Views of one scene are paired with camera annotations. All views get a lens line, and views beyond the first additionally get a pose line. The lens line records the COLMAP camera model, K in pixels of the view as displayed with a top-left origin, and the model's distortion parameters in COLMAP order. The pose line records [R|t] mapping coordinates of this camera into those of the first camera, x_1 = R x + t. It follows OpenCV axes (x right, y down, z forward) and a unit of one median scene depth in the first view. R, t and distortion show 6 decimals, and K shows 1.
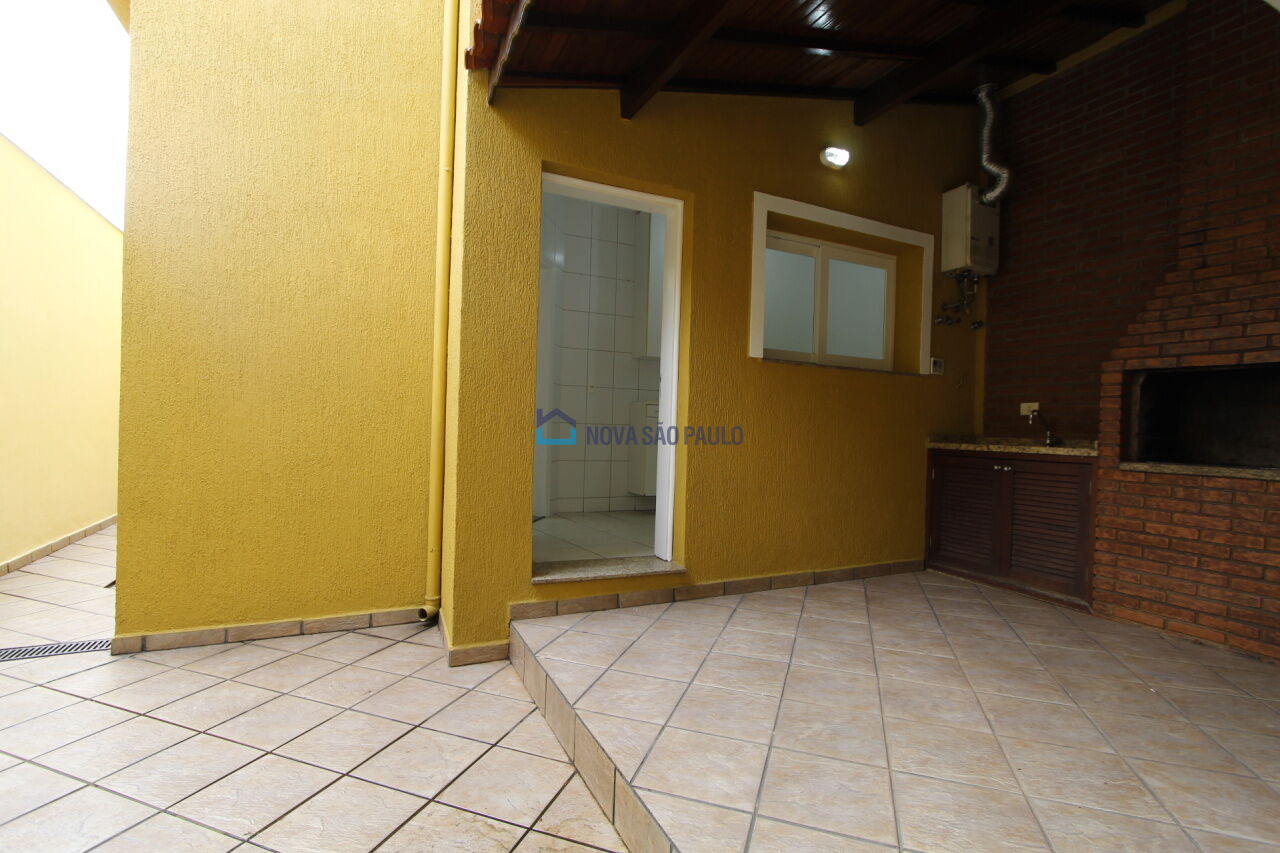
lens RADIAL K [[587.7, 0, 642.1], [0, 587.7, 433.8], [0, 0, 1]] dist [-0.019995, 0.003185]
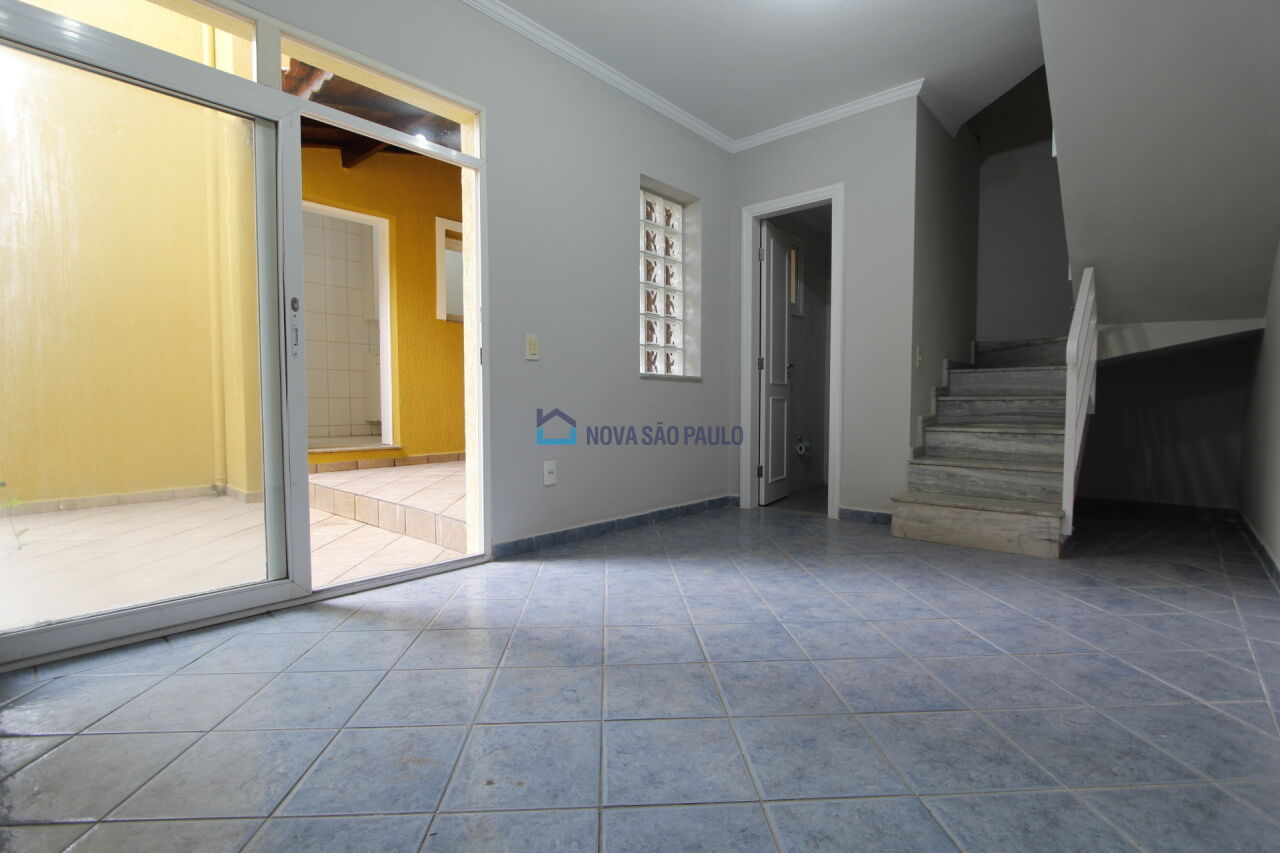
lens RADIAL K [[587.7, 0, 643.3], [0, 587.7, 434.2], [0, 0, 1]] dist [-0.019995, 0.003185]
pose [[0.918211, -0.052010, 0.392662, 0.055605], [0.033386, 0.997976, 0.054116, 0.133406], [-0.394682, -0.036580, 0.918089, -0.819245]]
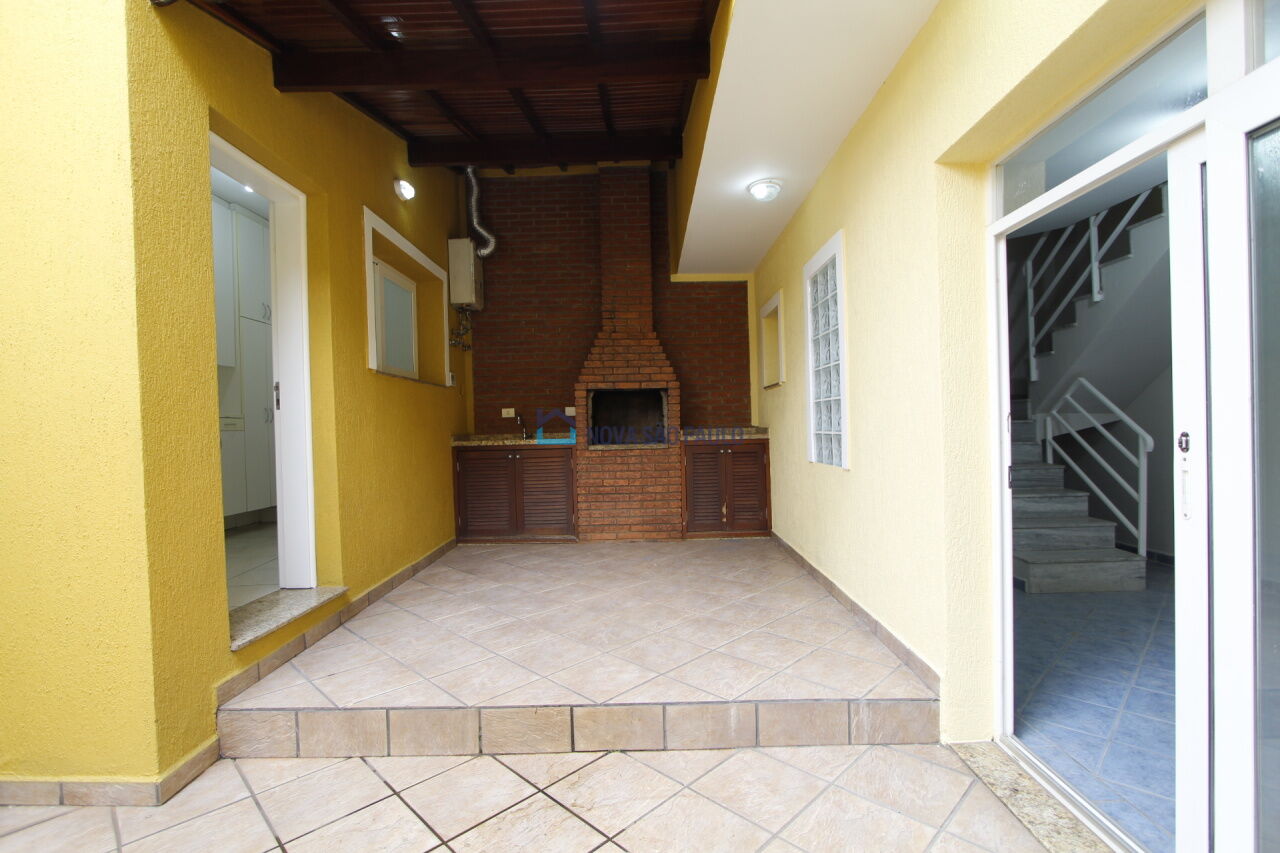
lens RADIAL K [[587.7, 0, 633.1], [0, 587.7, 432.8], [0, 0, 1]] dist [-0.019995, 0.003185]
pose [[0.434170, -0.048649, 0.899517, -0.590082], [0.047649, 0.998383, 0.030997, -0.031377], [-0.899570, 0.029403, 0.435786, 0.161913]]
